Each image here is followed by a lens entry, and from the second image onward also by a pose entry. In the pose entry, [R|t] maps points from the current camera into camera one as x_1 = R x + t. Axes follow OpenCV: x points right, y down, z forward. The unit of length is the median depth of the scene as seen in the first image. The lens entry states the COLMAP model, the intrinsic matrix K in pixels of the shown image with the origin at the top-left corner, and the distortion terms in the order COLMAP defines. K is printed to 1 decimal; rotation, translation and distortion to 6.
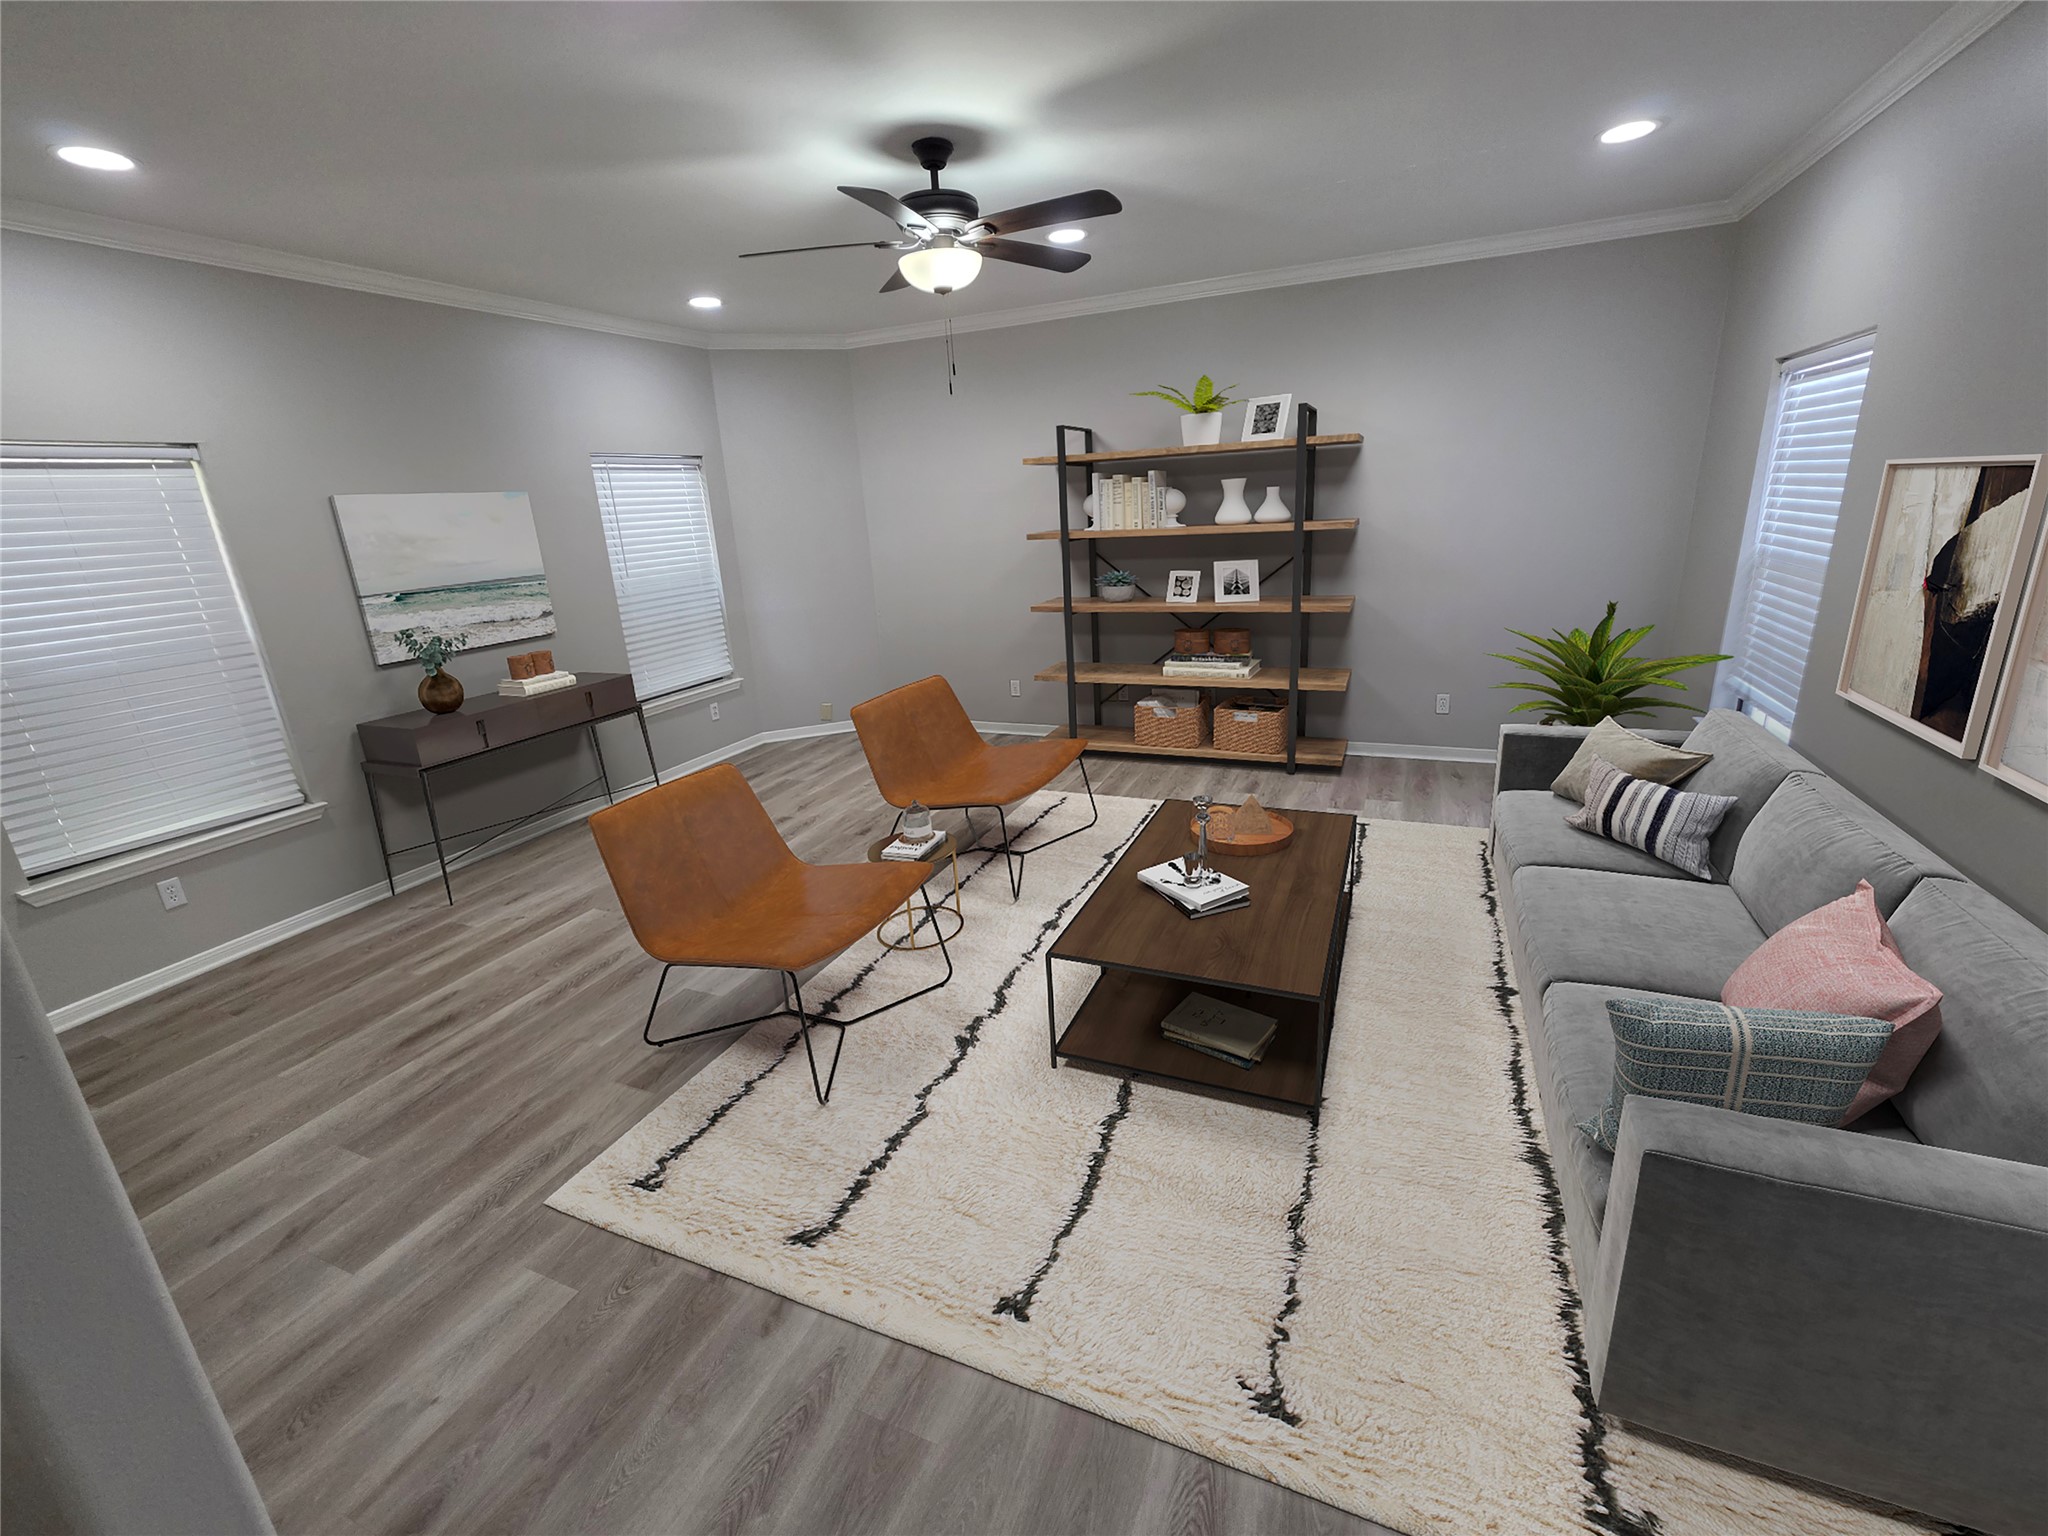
lens RADIAL K [[855.0, 0, 1021.4], [0, 855.0, 765.5], [0, 0, 1]] dist [-0.003802, -0.000131]
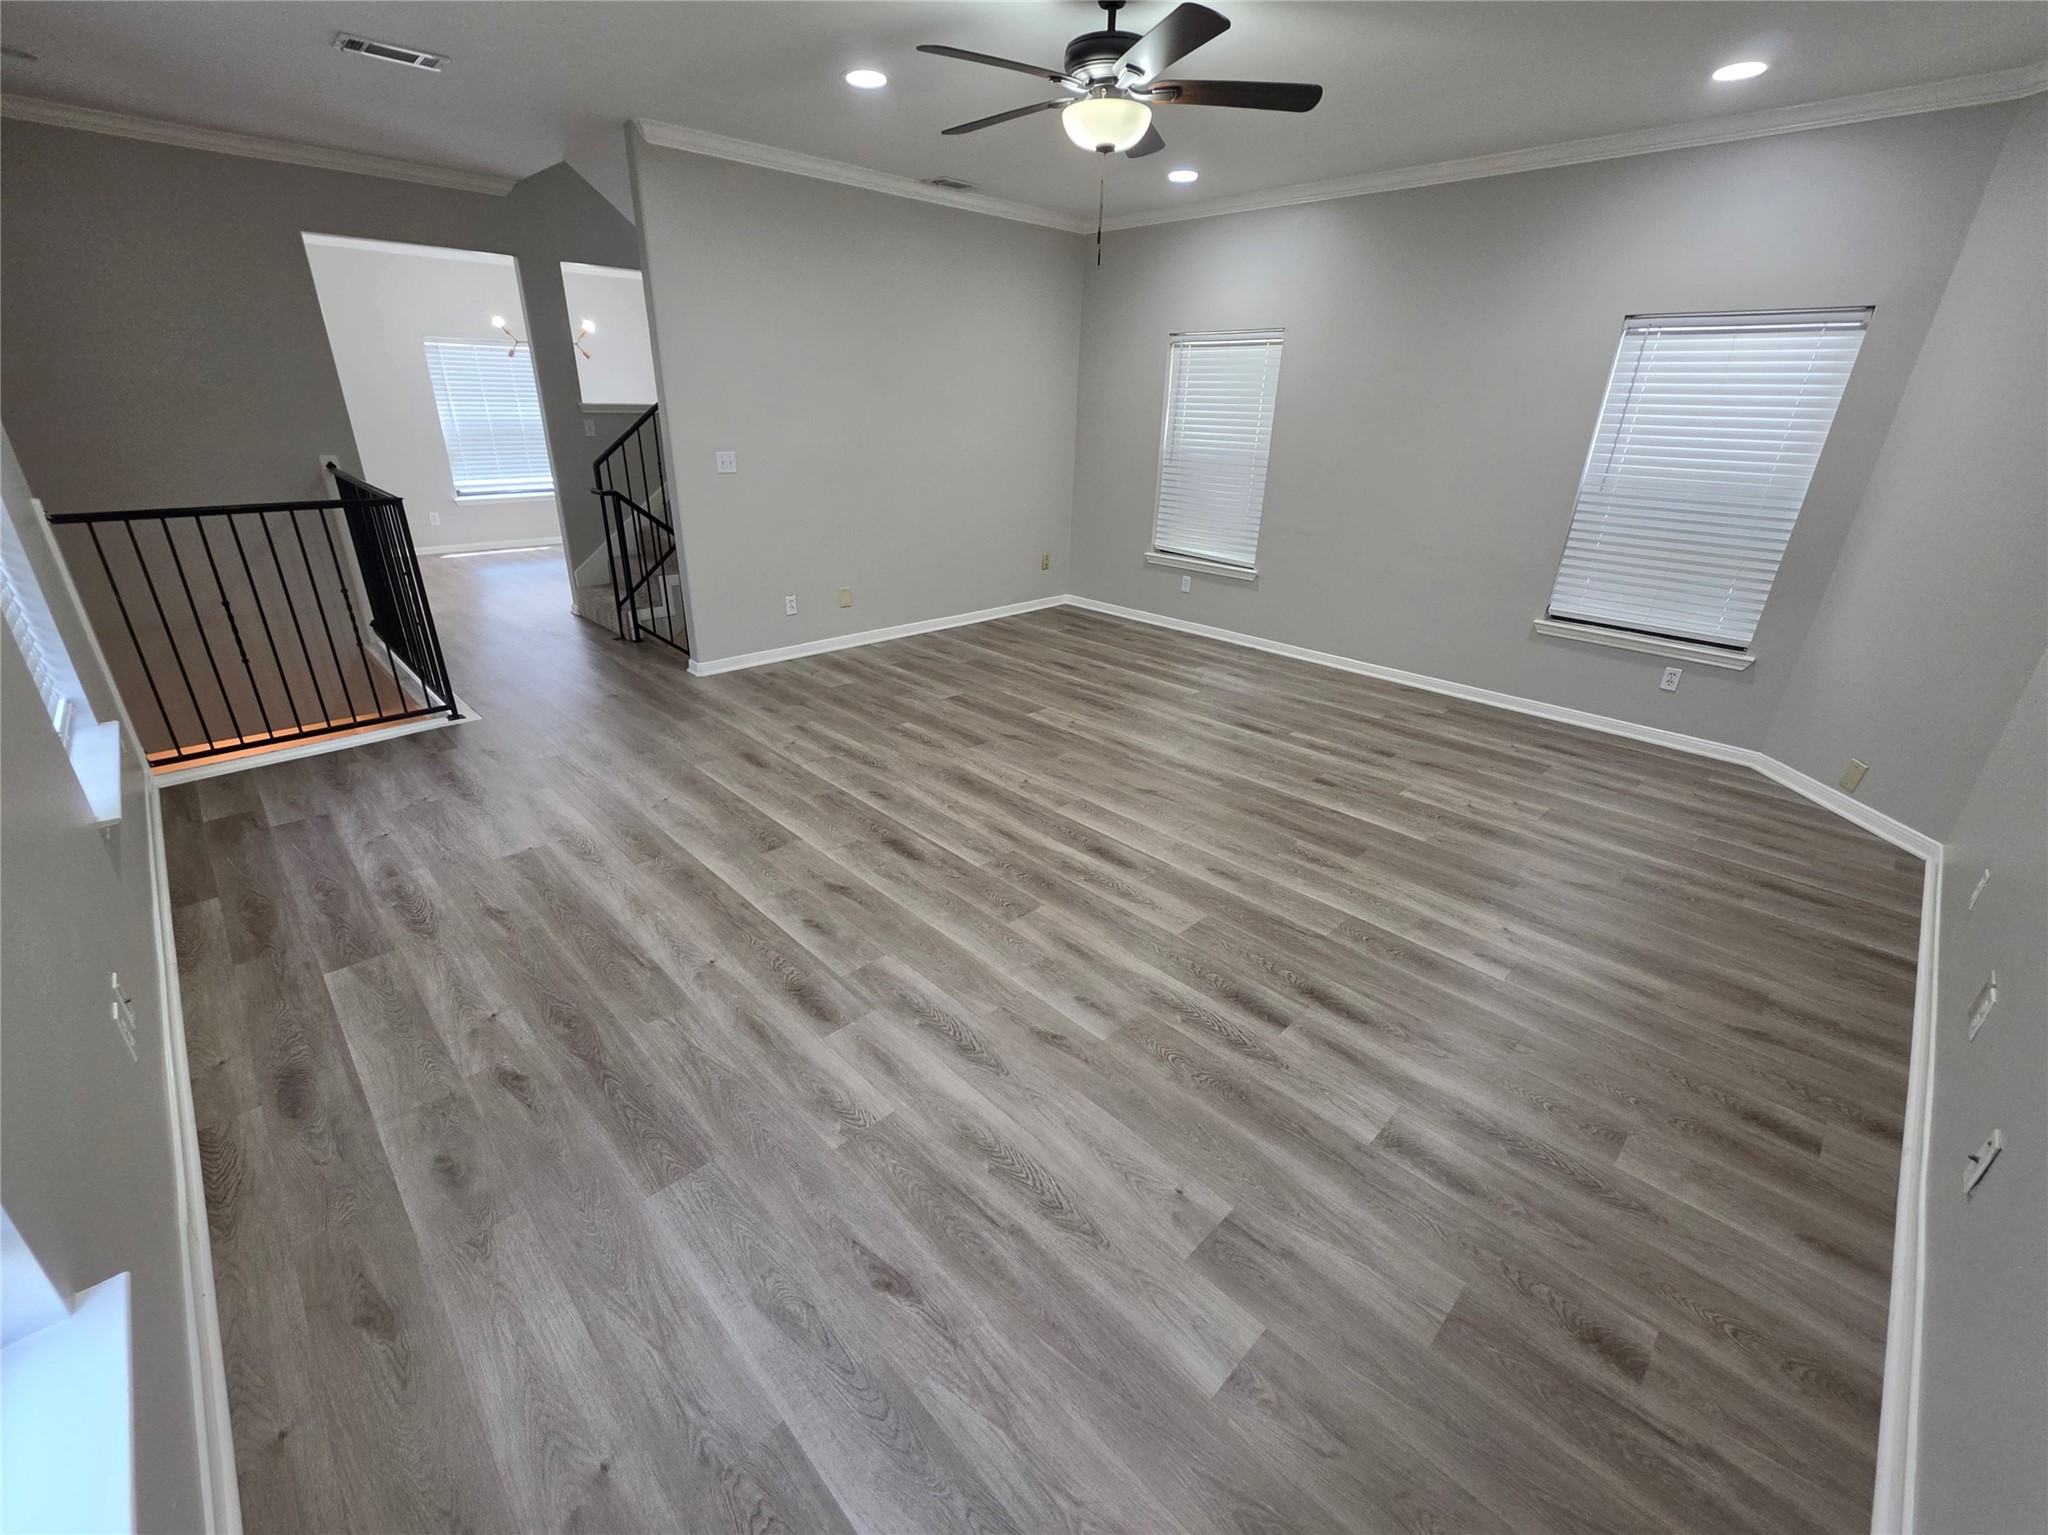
lens RADIAL K [[855.0, 0, 1021.4], [0, 855.0, 765.0], [0, 0, 1]] dist [-0.003802, -0.000131]
pose [[-0.376399, 0.405711, -0.832900, 0.904167], [-0.278965, 0.807660, 0.519484, -0.420883], [0.883461, 0.427883, -0.190823, 1.252184]]
